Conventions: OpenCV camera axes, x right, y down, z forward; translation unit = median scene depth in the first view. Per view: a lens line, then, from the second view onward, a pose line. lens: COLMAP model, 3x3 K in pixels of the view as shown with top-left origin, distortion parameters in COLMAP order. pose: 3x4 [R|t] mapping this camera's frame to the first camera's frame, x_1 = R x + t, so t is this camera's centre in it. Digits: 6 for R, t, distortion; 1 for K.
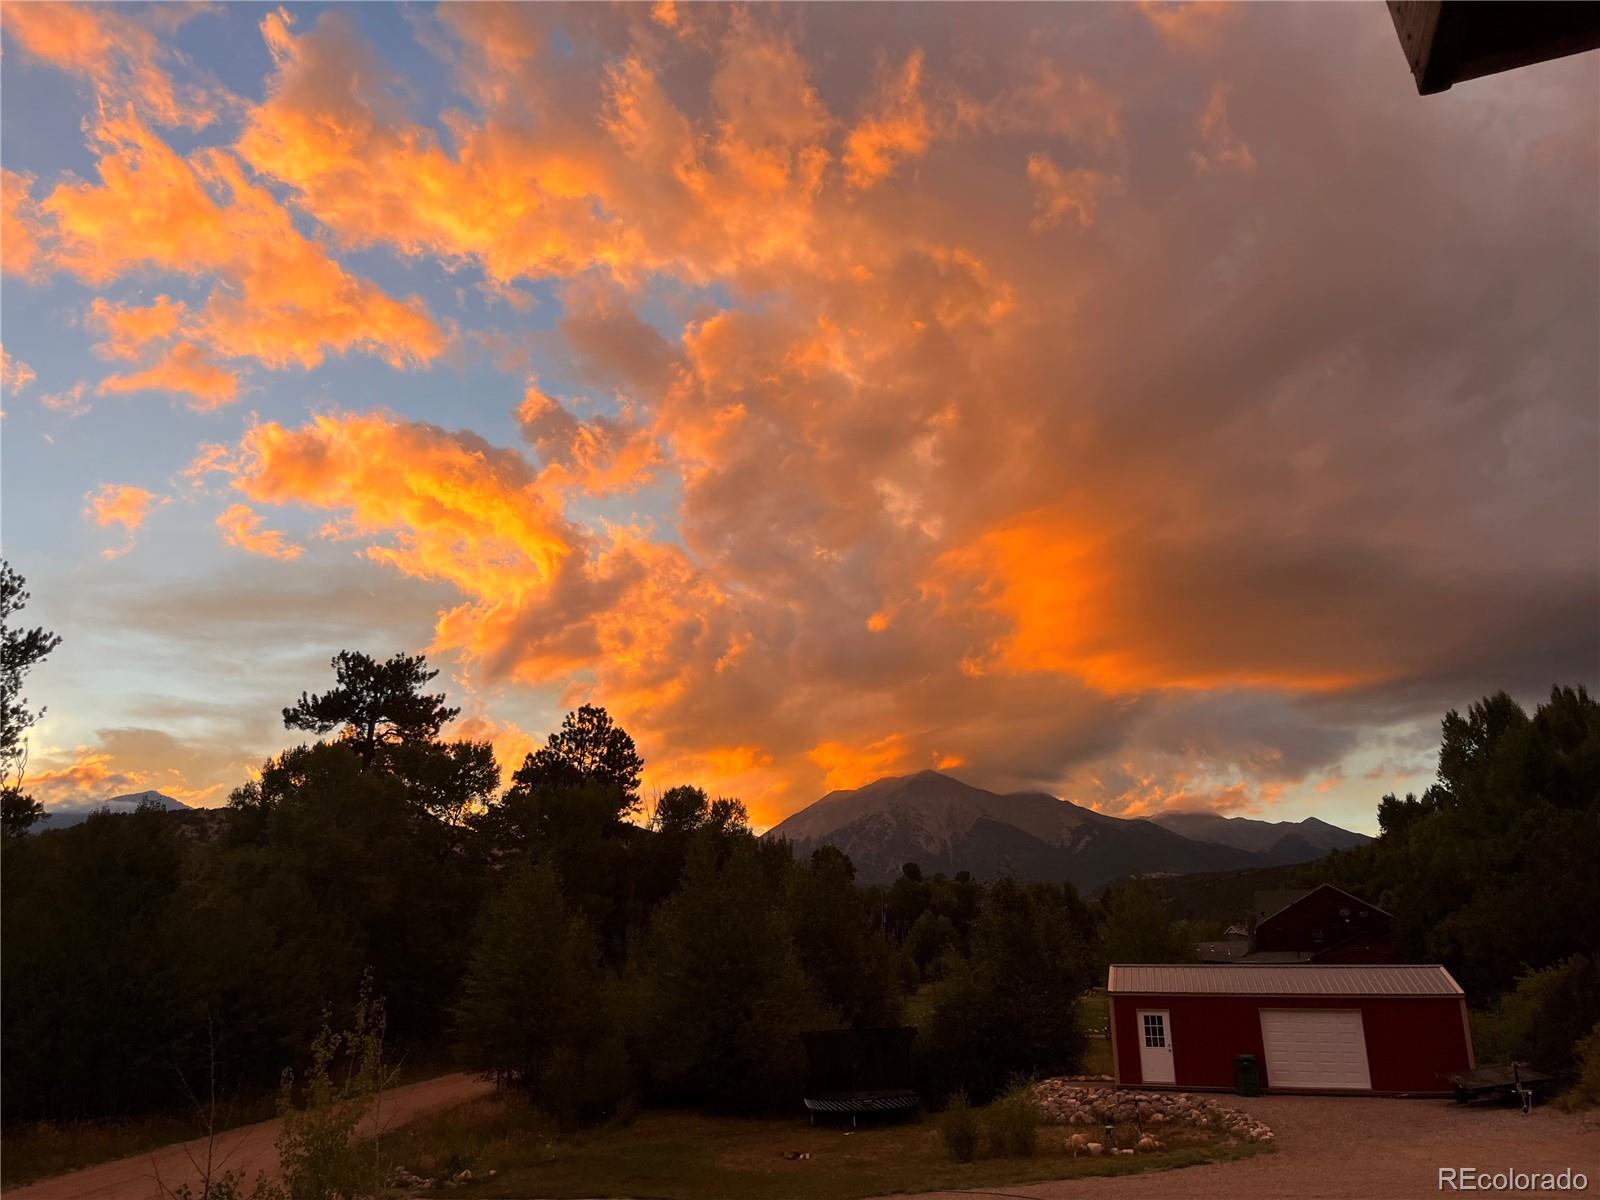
lens RADIAL K [[1200.4, 0, 800.0], [0, 1200.4, 600.0], [0, 0, 1]] dist [0.073617, -0.070083]
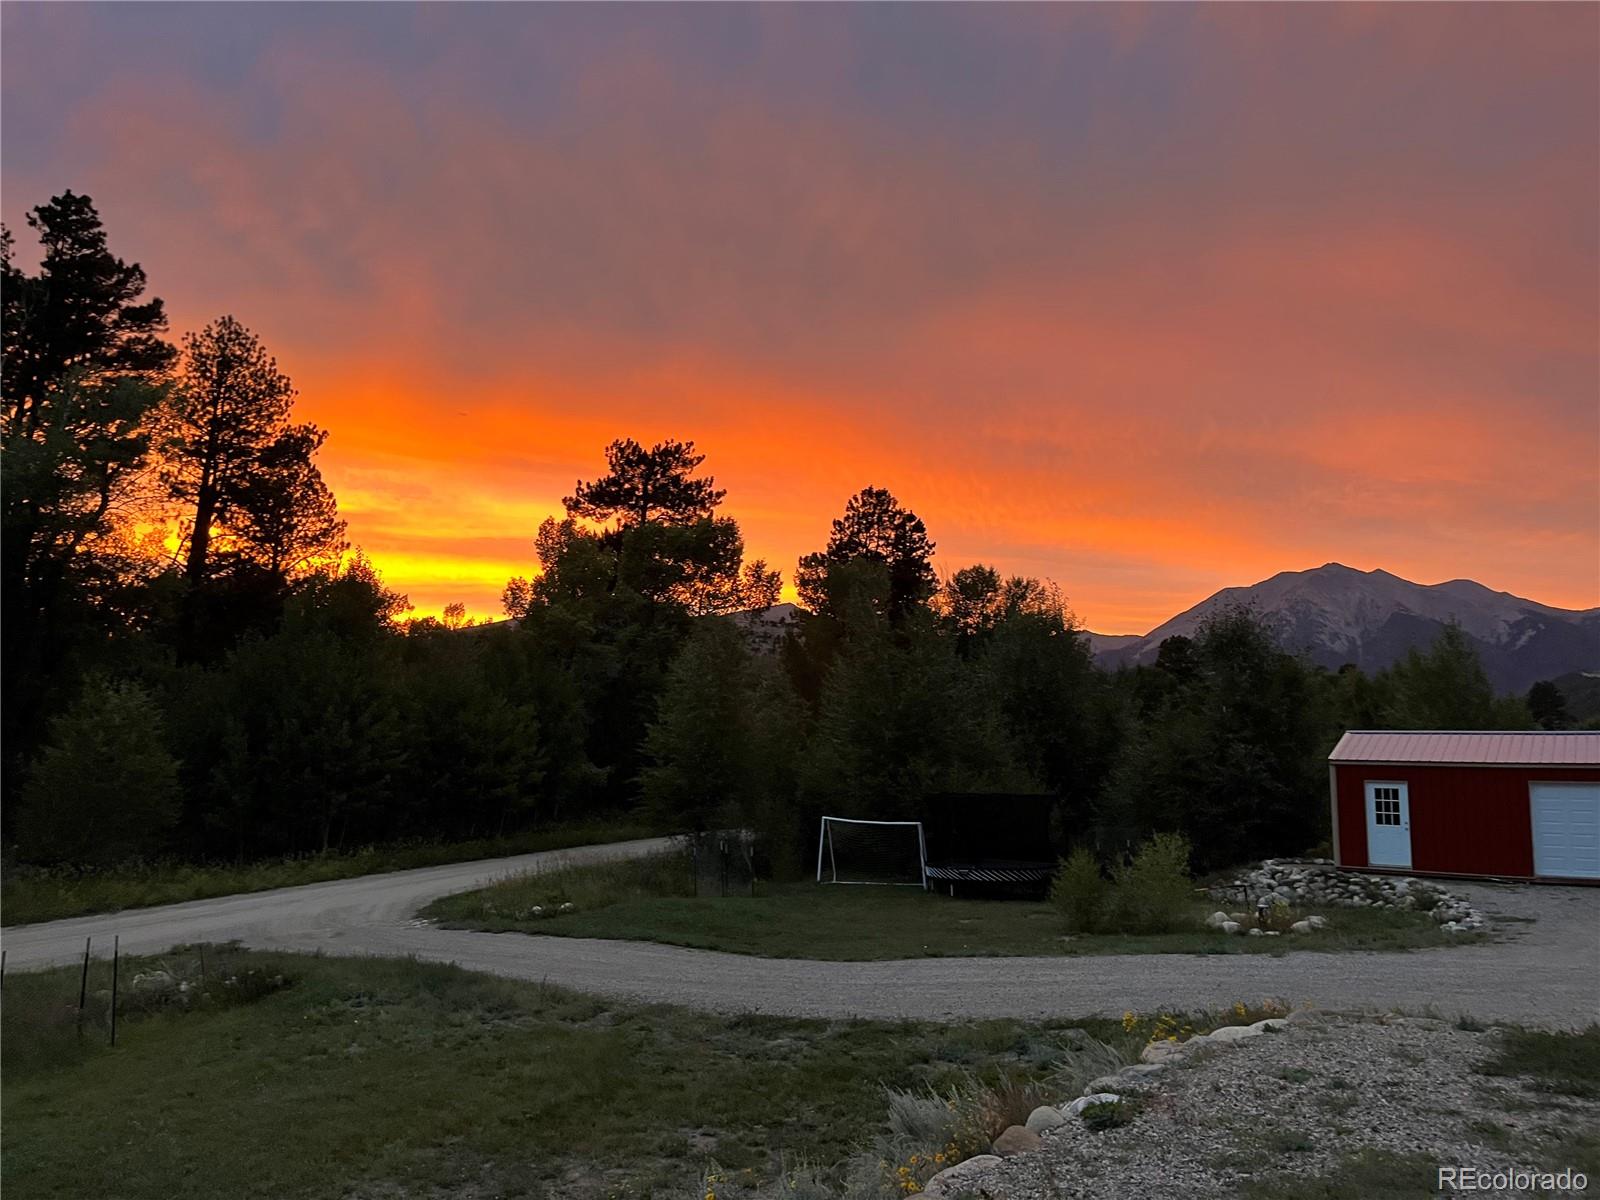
lens RADIAL K [[1200.4, 0, 800.0], [0, 1200.4, 600.0], [0, 0, 1]] dist [0.073617, -0.070083]
pose [[0.950791, -0.020336, -0.309164, 0.082277], [0.069862, 0.986218, 0.149978, 0.032509], [0.301853, -0.164197, 0.939108, 0.065282]]
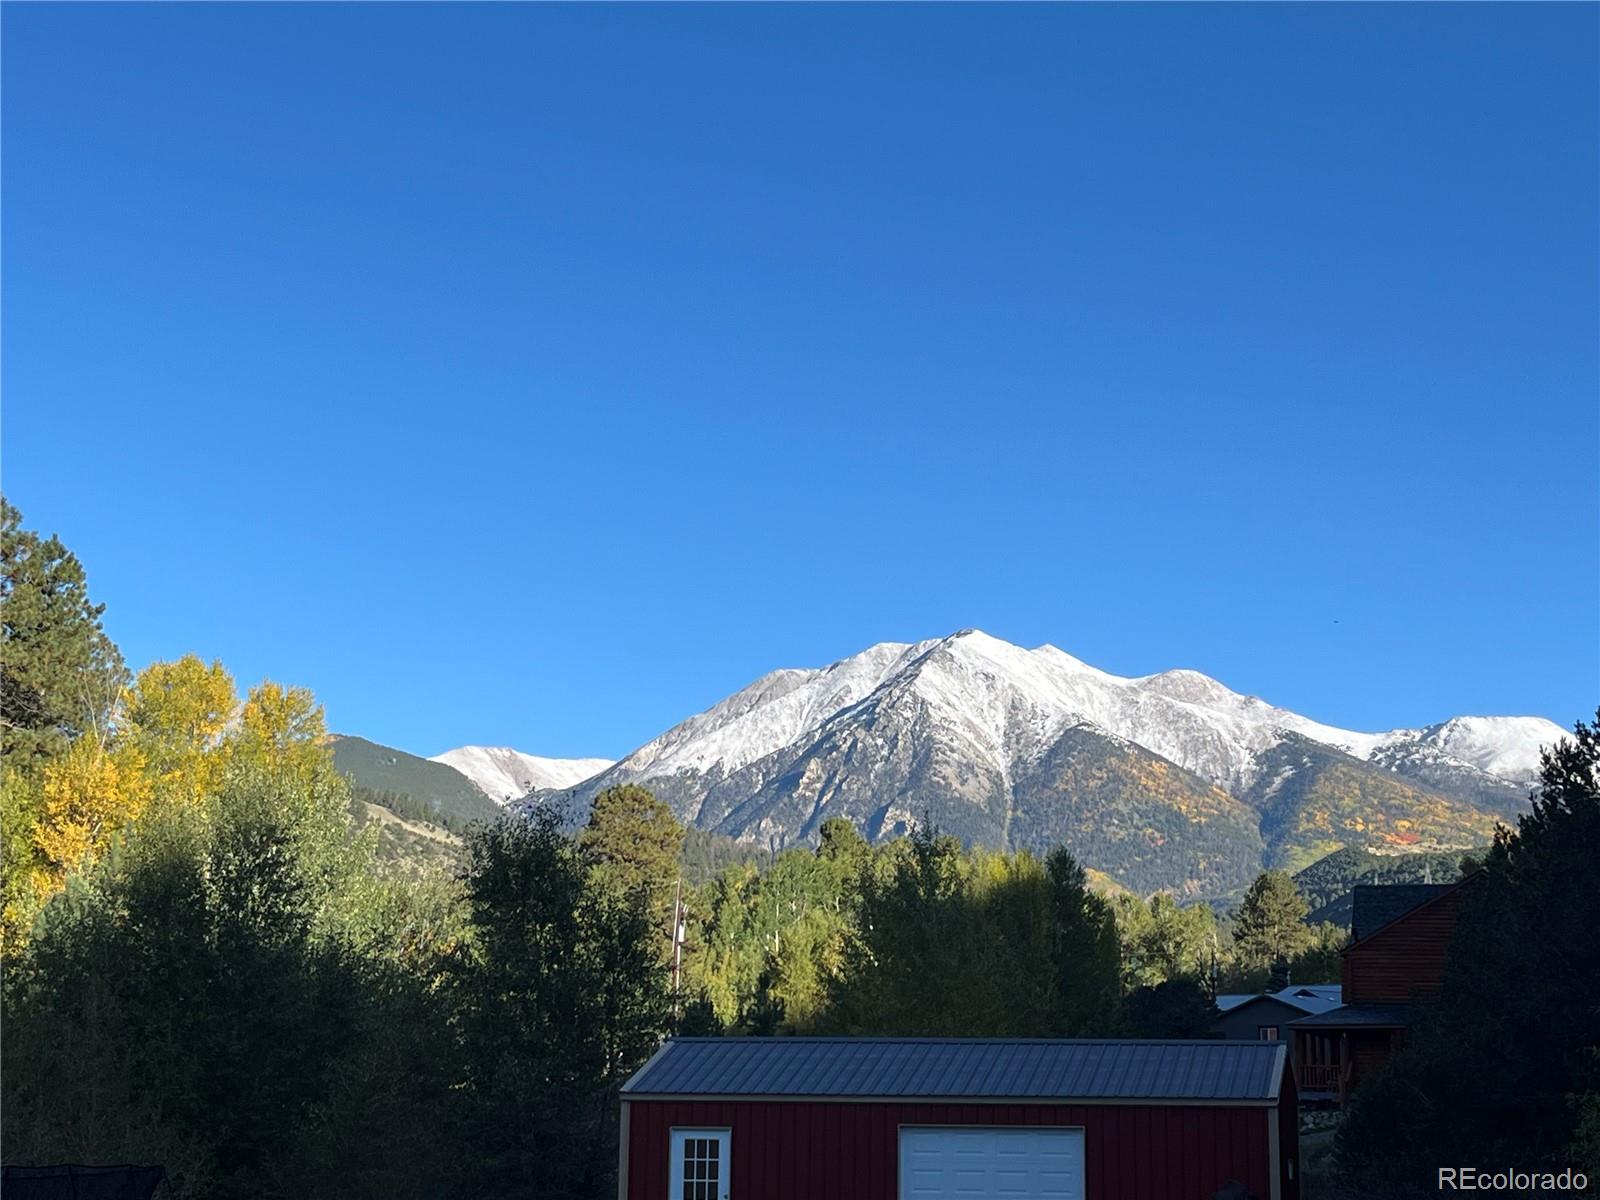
lens RADIAL K [[2554.4, 0, 800.0], [0, 2554.4, 600.0], [0, 0, 1]] dist [0.019301, 0.059597]
pose [[0.999467, 0.014805, 0.029084, 0.142271], [-0.018467, 0.991343, 0.129996, -0.004496], [-0.026908, -0.130464, 0.991088, 0.001209]]
